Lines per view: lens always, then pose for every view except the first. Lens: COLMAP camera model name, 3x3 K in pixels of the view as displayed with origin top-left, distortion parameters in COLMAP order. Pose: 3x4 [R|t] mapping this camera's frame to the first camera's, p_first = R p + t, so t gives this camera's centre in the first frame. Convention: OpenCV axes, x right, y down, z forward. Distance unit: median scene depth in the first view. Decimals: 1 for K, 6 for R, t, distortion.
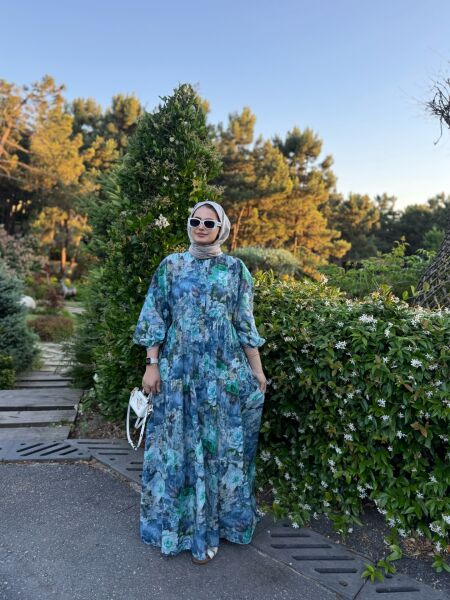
lens RADIAL K [[423.7, 0, 238.3], [0, 423.7, 272.7], [0, 0, 1]] dist [-0.001791, 0.021085]
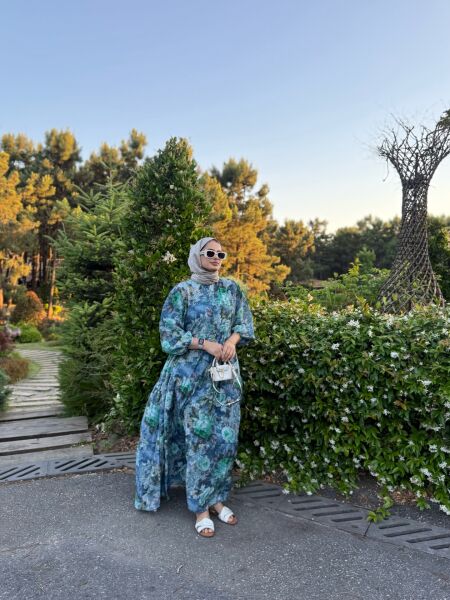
lens RADIAL K [[422.9, 0, 228.0], [0, 422.9, 300.0], [0, 0, 1]] dist [0.024927, -0.003530]
pose [[0.990743, -0.066470, 0.118361, -0.164221], [0.066984, 0.997754, -0.000365, 0.006741], [-0.118071, 0.008290, 0.992971, -0.171620]]
